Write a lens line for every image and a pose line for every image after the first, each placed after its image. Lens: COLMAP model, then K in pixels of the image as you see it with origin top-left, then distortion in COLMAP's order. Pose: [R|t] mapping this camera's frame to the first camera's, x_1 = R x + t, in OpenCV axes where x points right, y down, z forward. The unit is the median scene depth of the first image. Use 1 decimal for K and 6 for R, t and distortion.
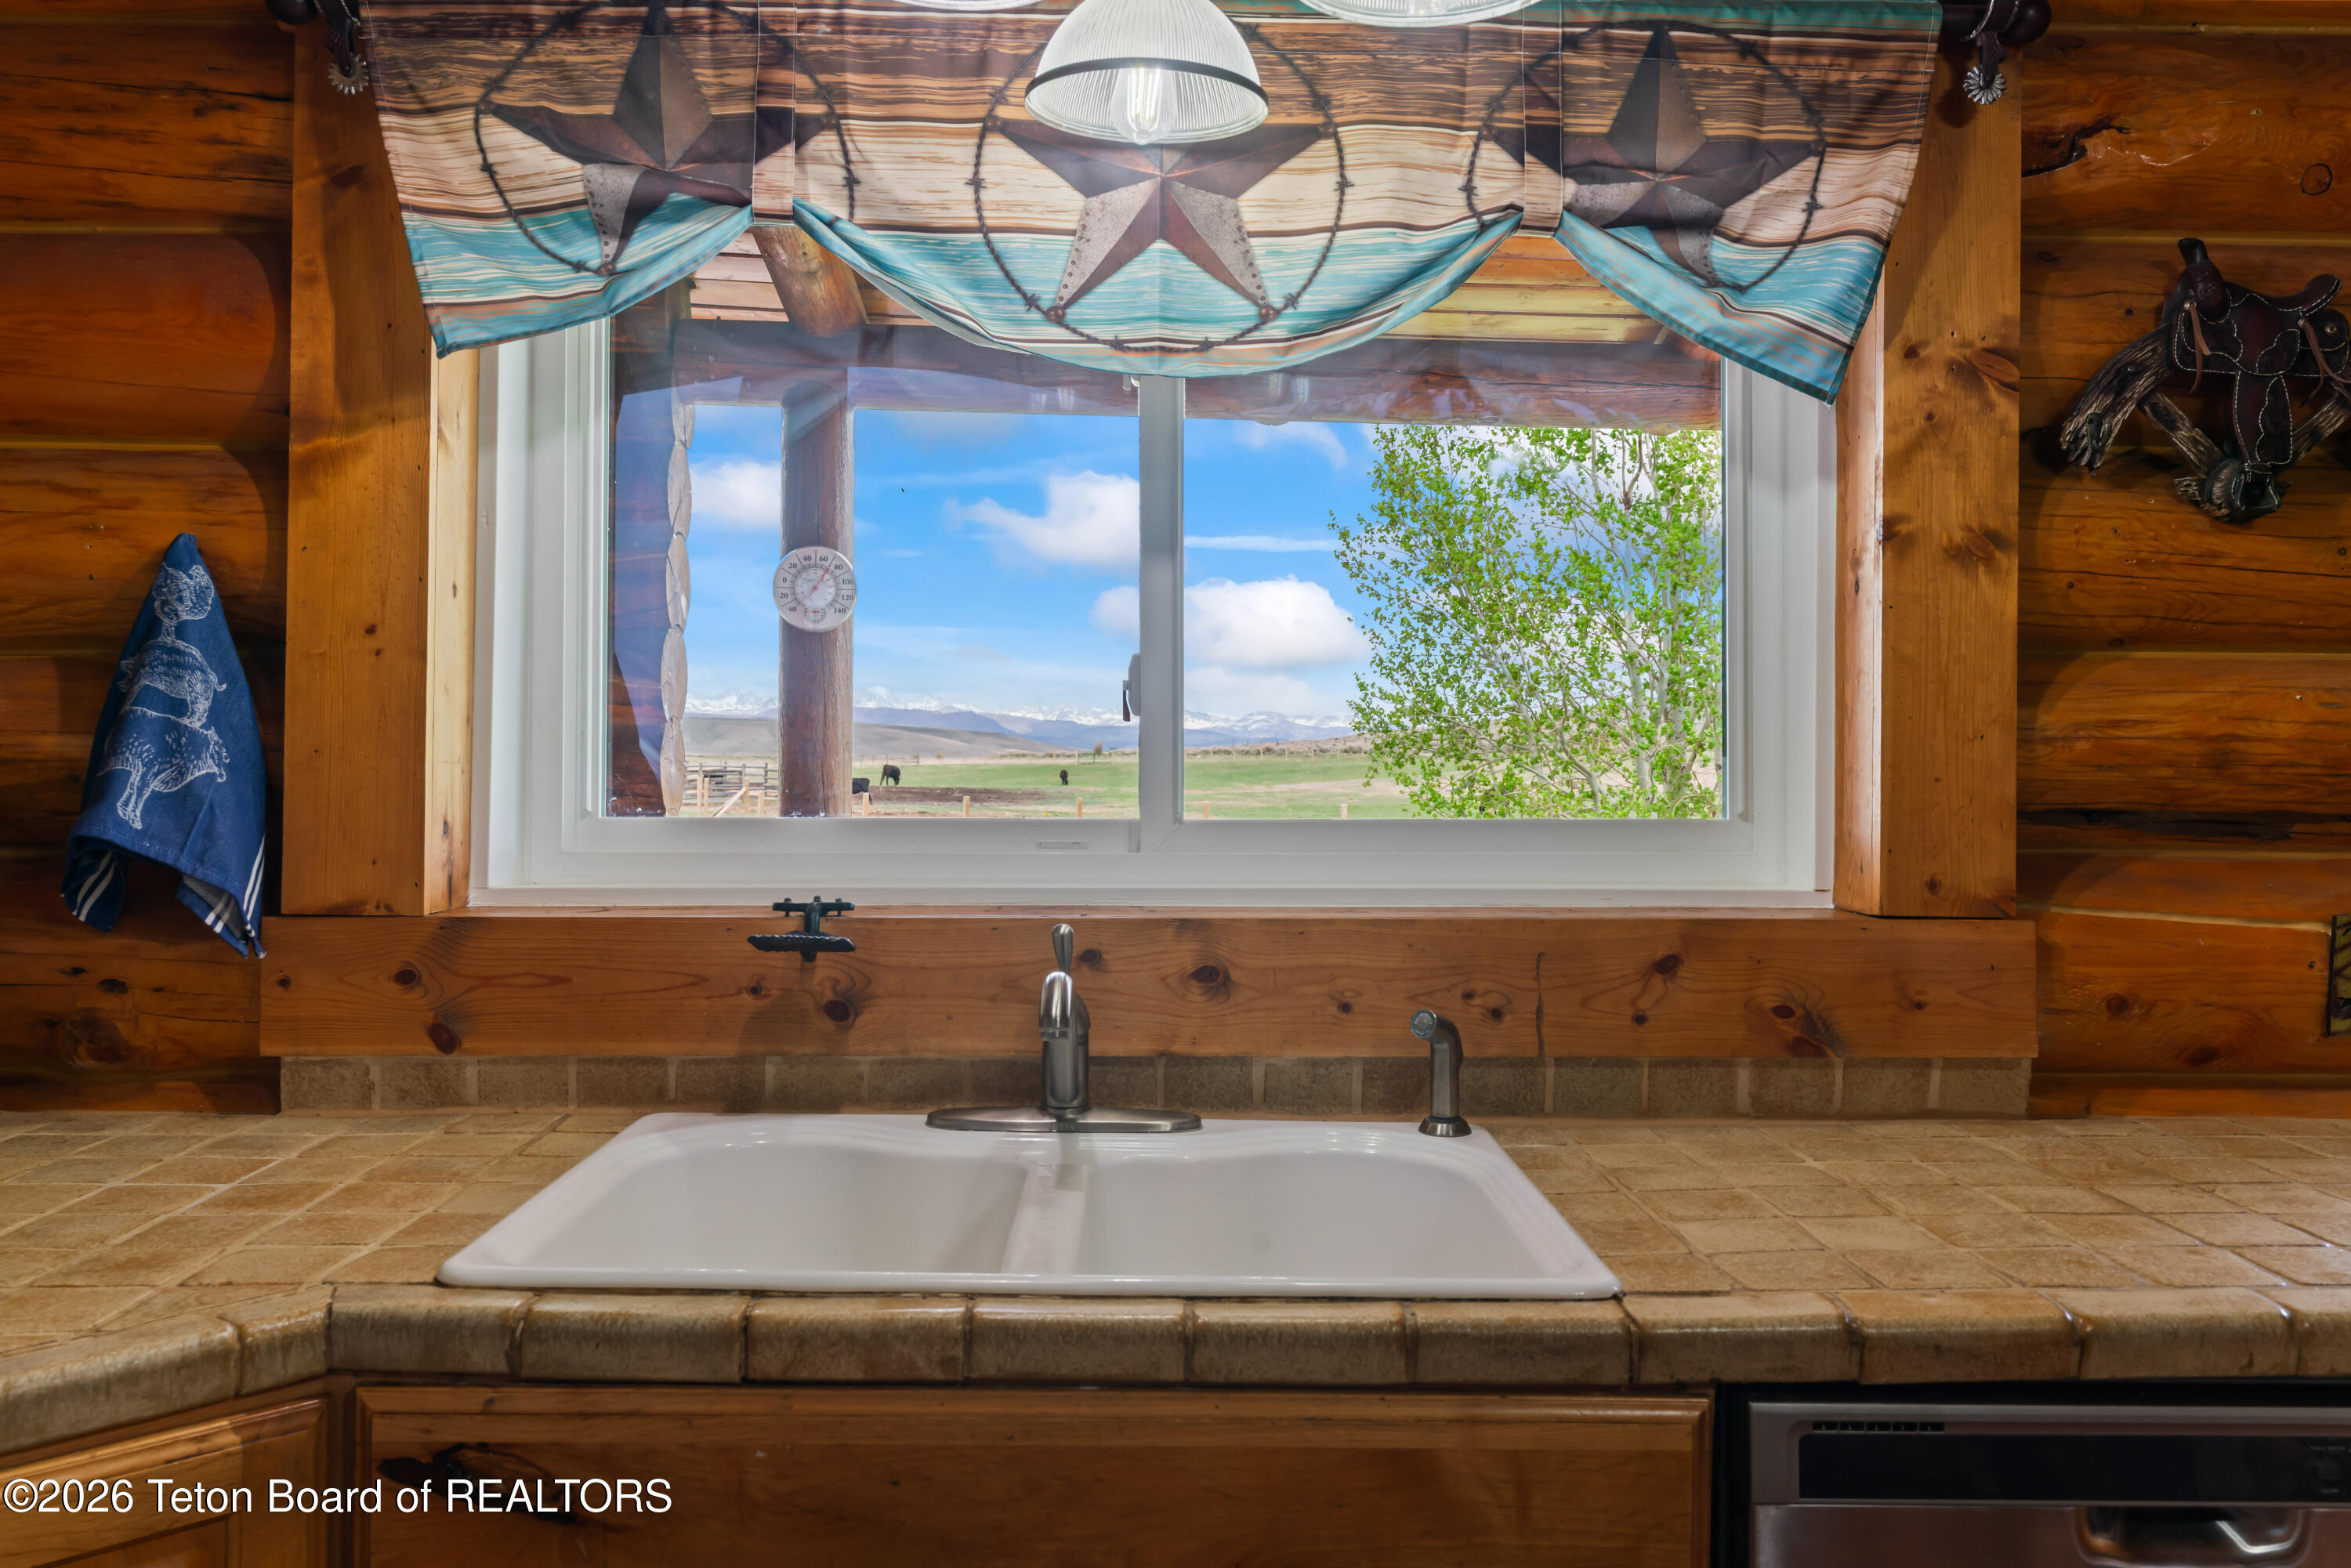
lens RADIAL K [[1850.5, 0, 1172.0], [0, 1850.5, 760.1], [0, 0, 1]] dist [0.003027, 0.008218]
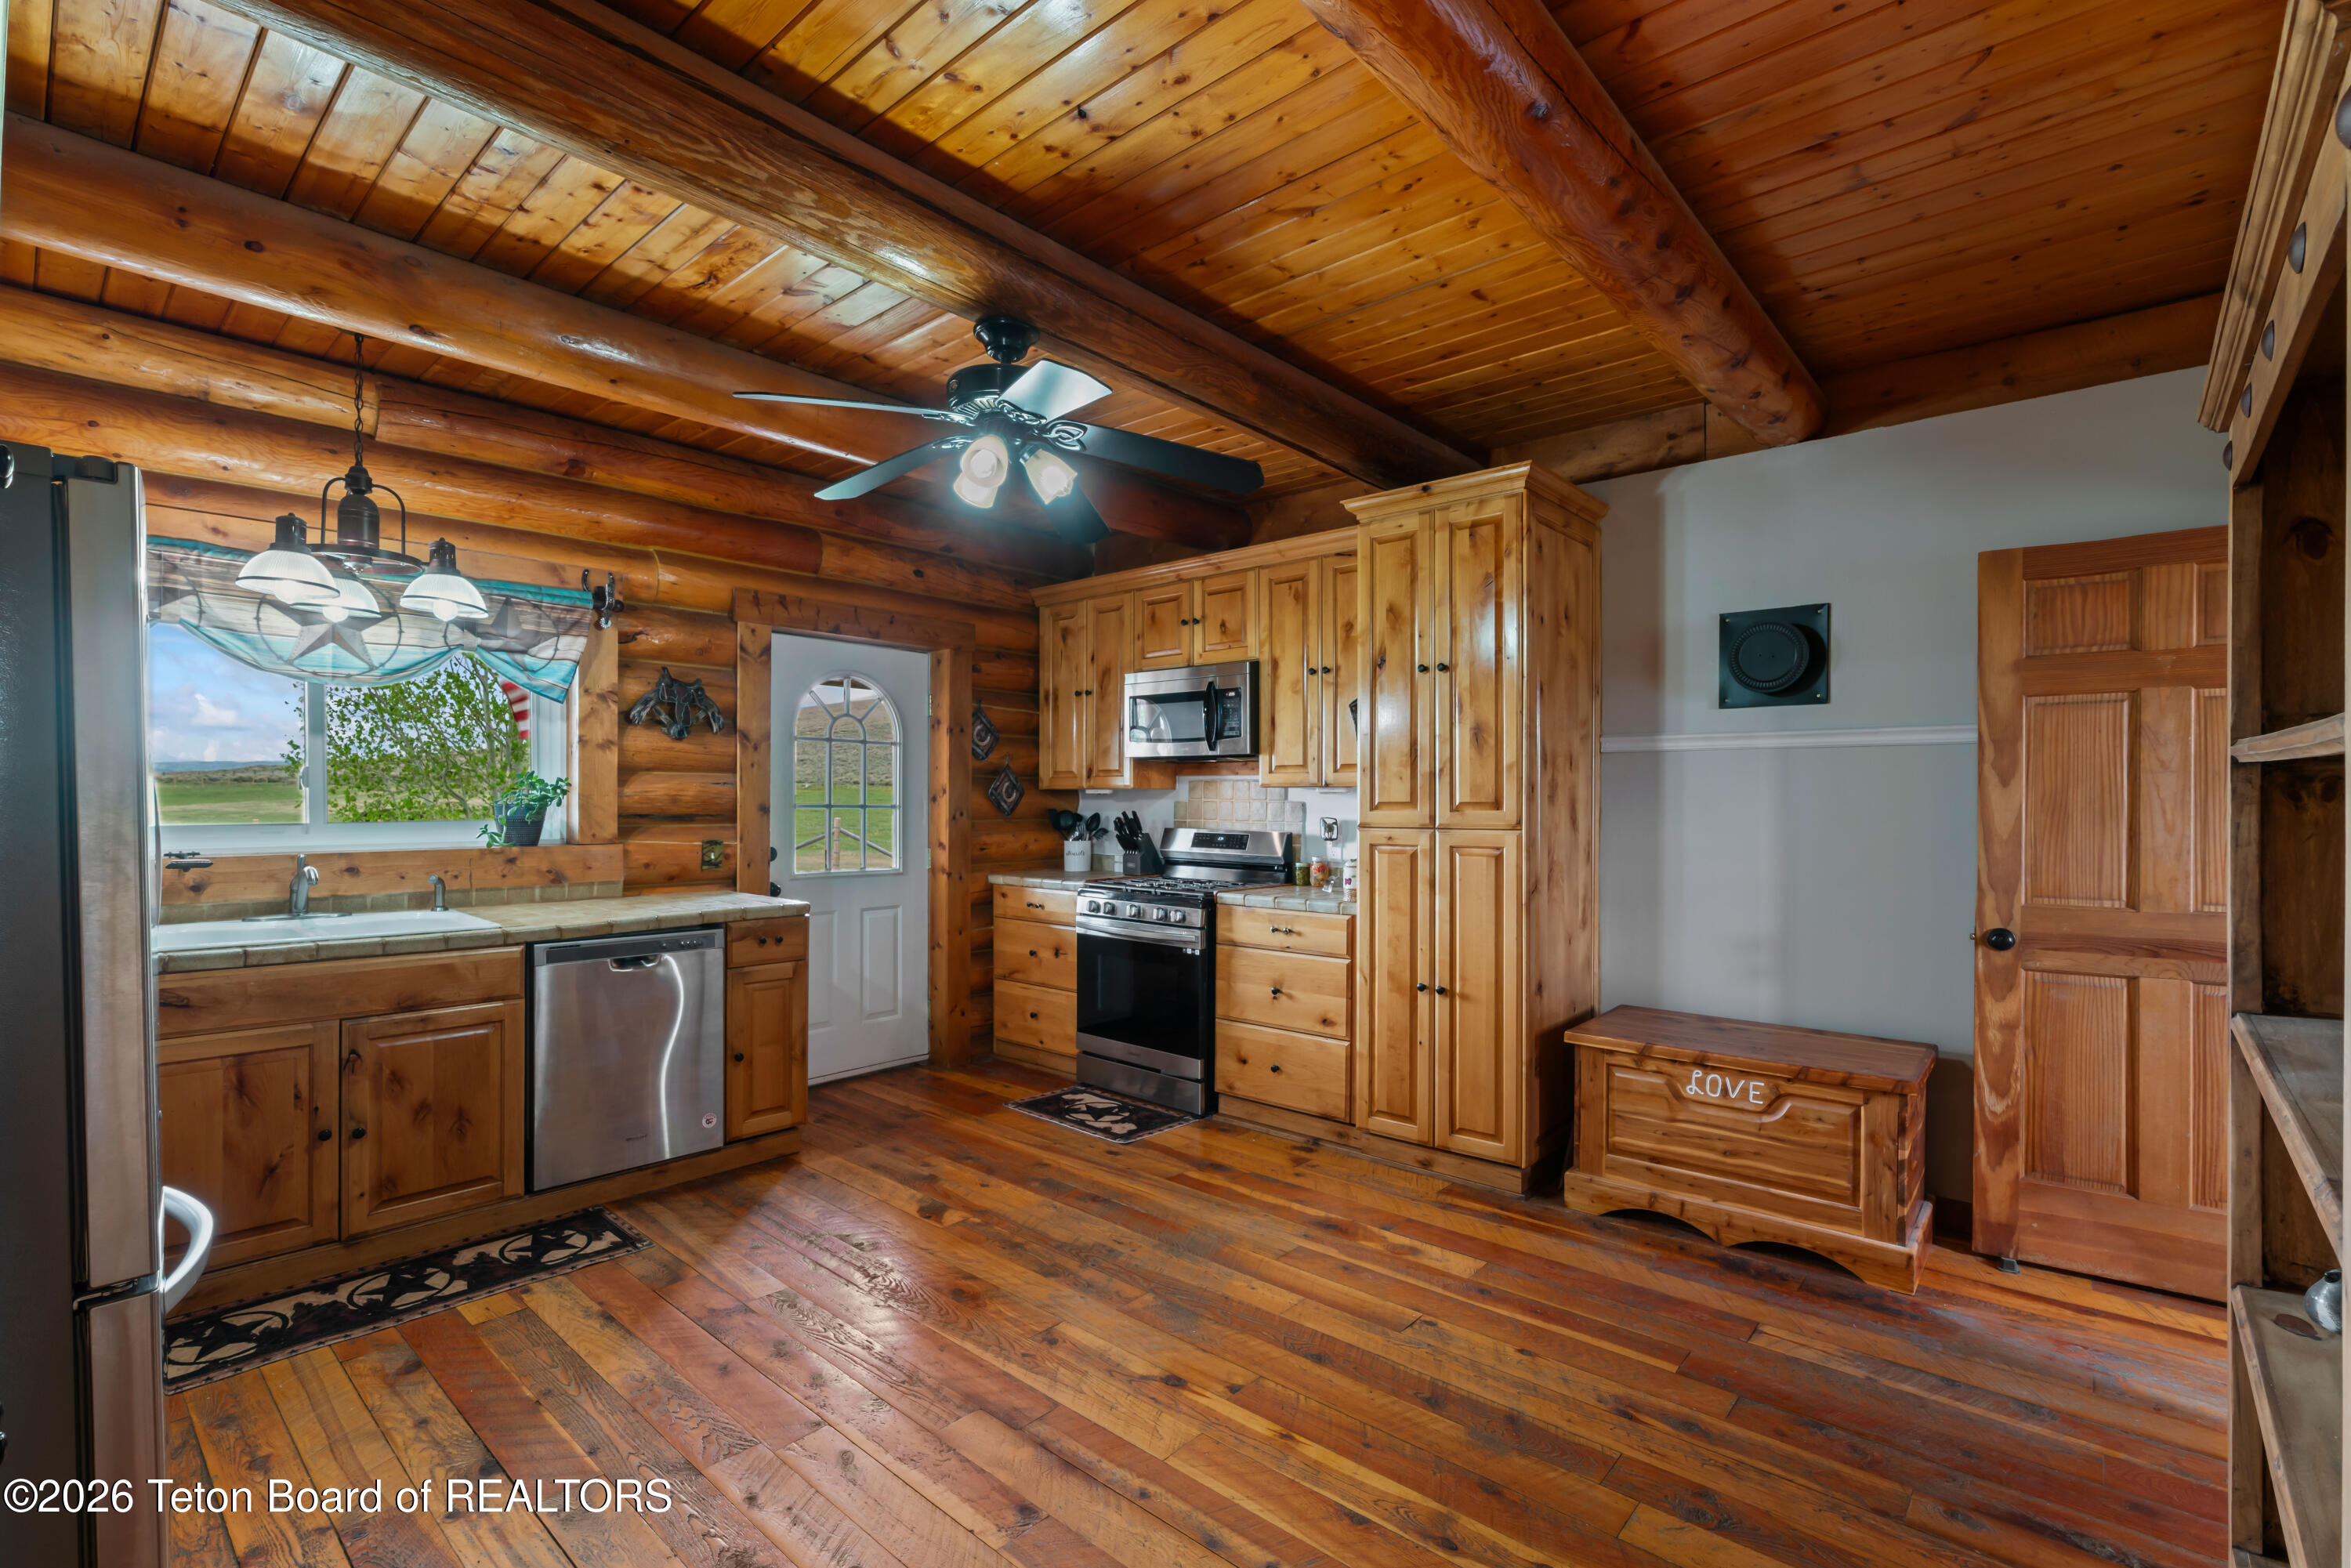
lens RADIAL K [[1063.3, 0, 1183.2], [0, 1063.3, 809.0], [0, 0, 1]] dist [-0.016559, 0.007966]
pose [[0.676746, -0.012387, 0.736112, -0.357130], [-0.002544, 0.999813, 0.019164, -0.029759], [-0.736212, -0.014842, 0.676588, -1.329788]]
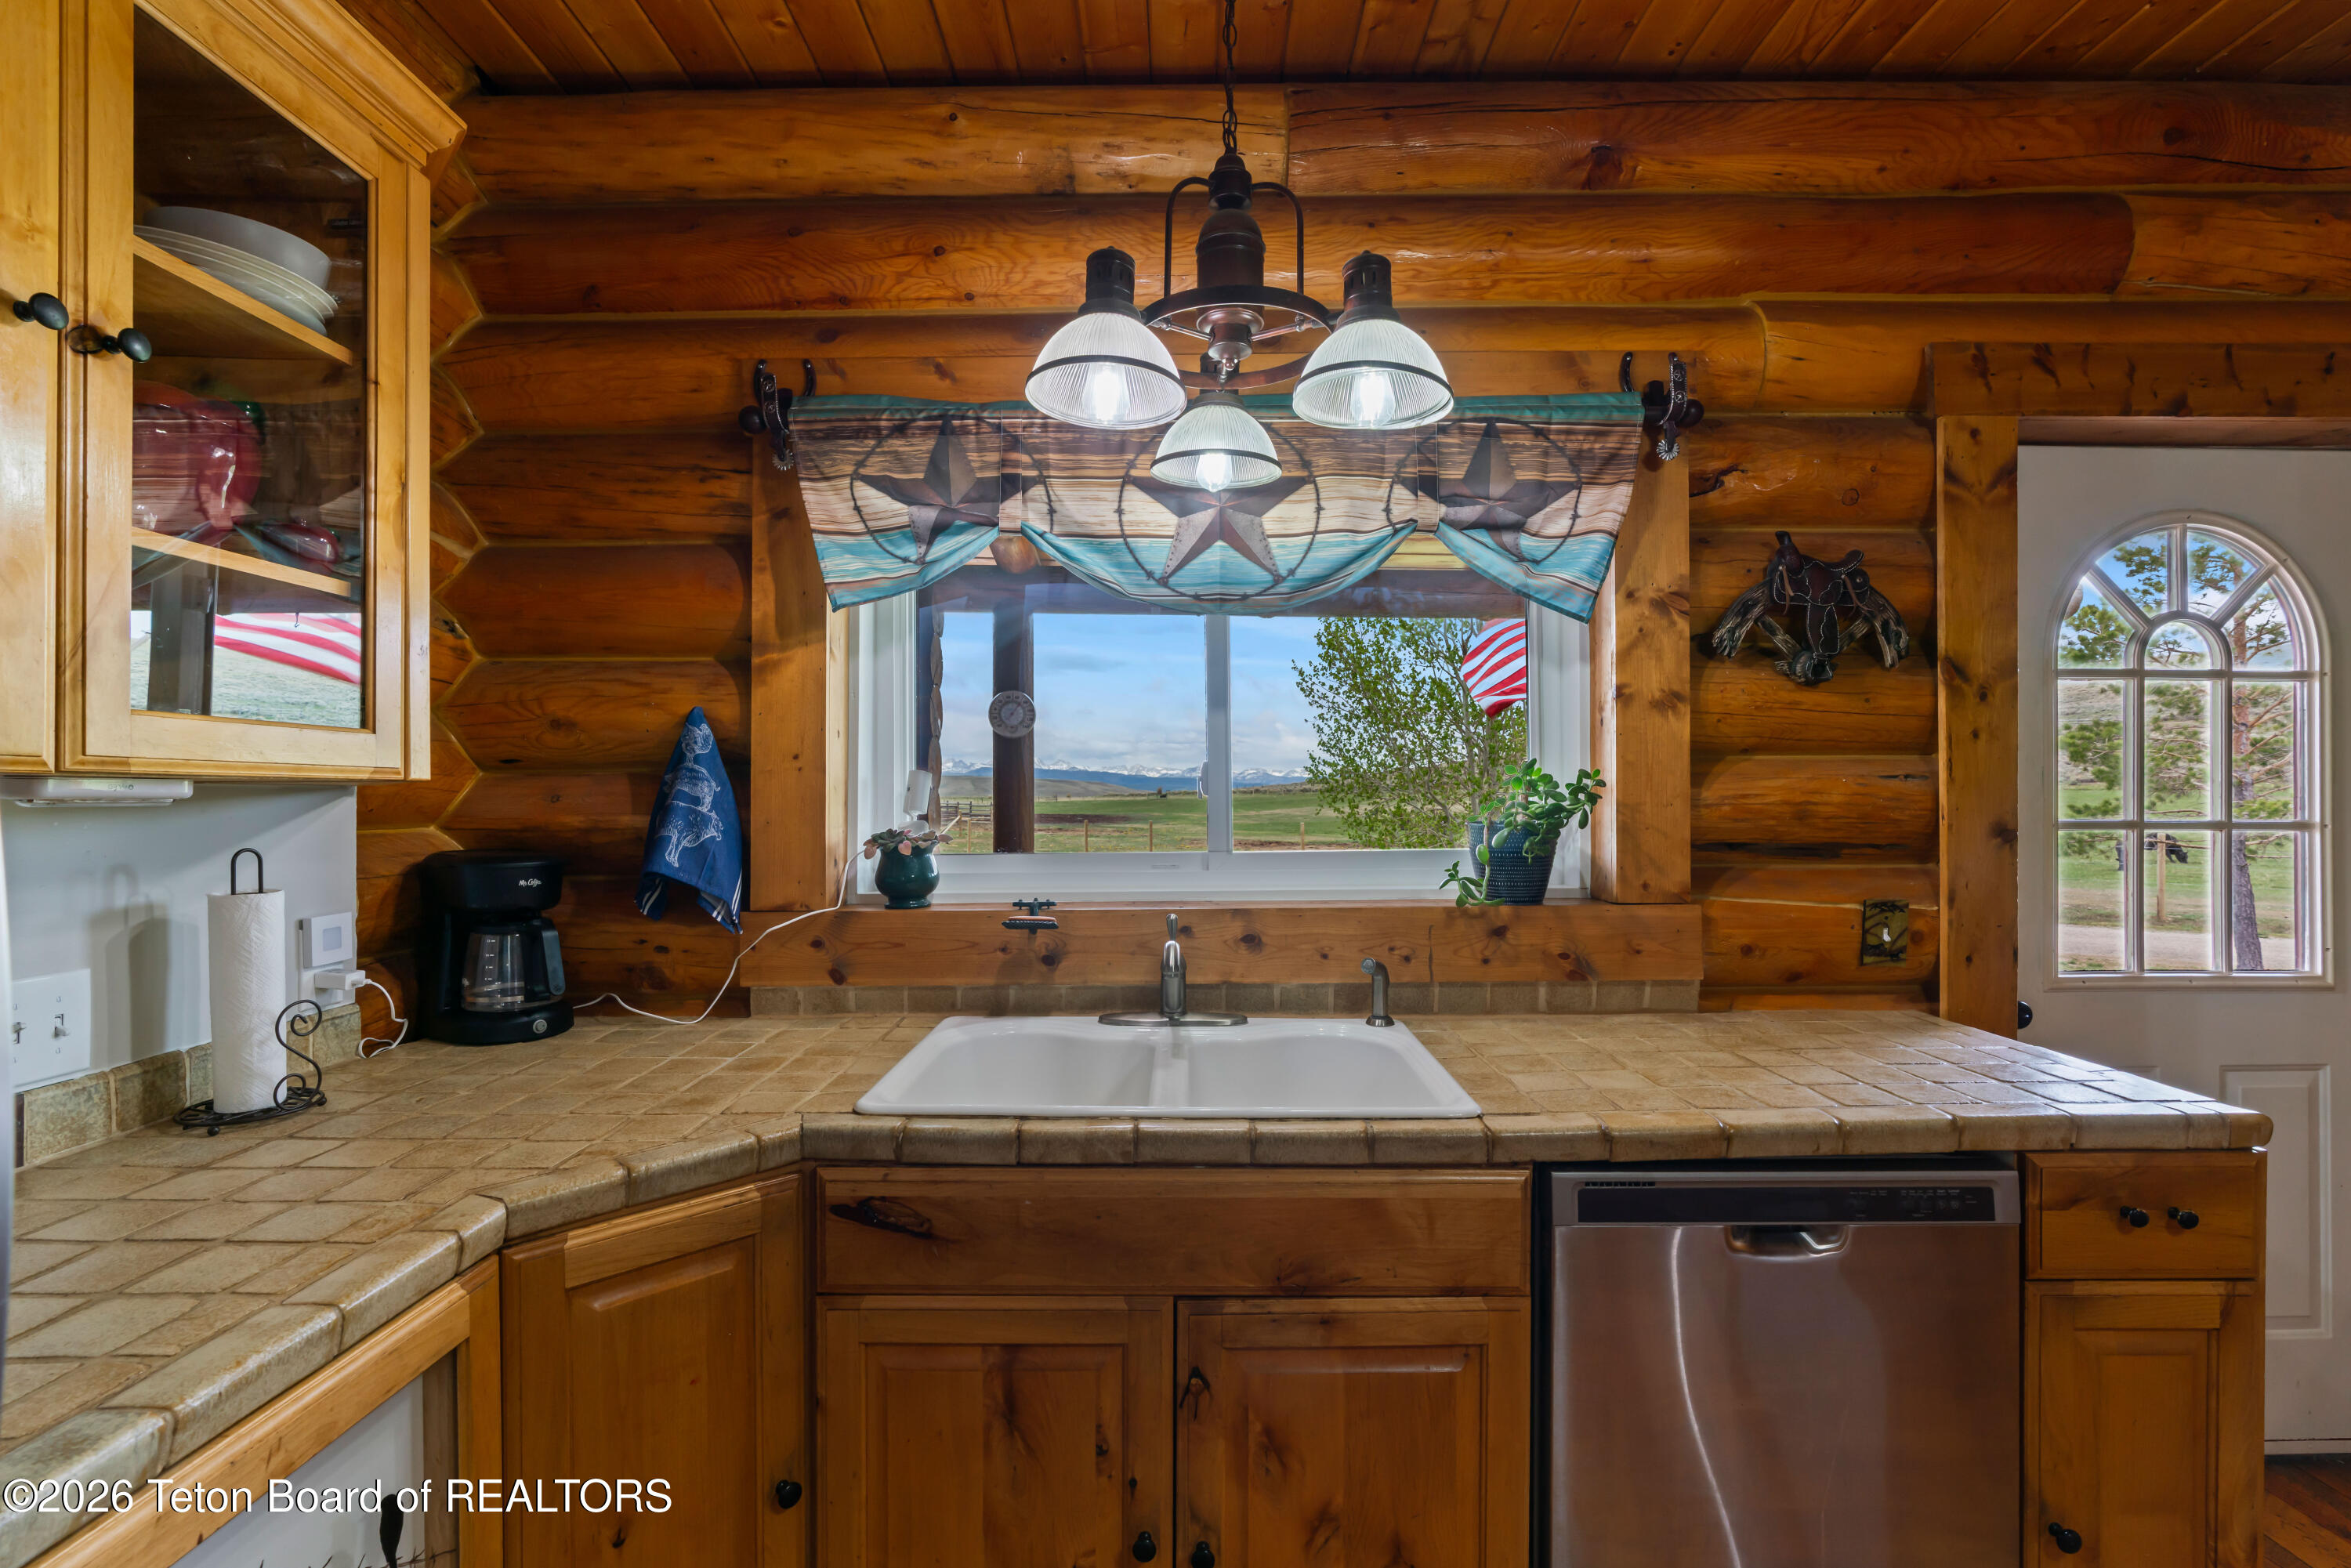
lens RADIAL K [[1063.3, 0, 1181.2], [0, 1063.3, 798.6], [0, 0, 1]] dist [-0.016559, 0.007966]
pose [[0.999771, -0.011089, -0.018325, -0.027752], [0.011124, 0.999936, 0.001817, -0.026536], [0.018303, -0.002020, 0.999830, -0.056136]]
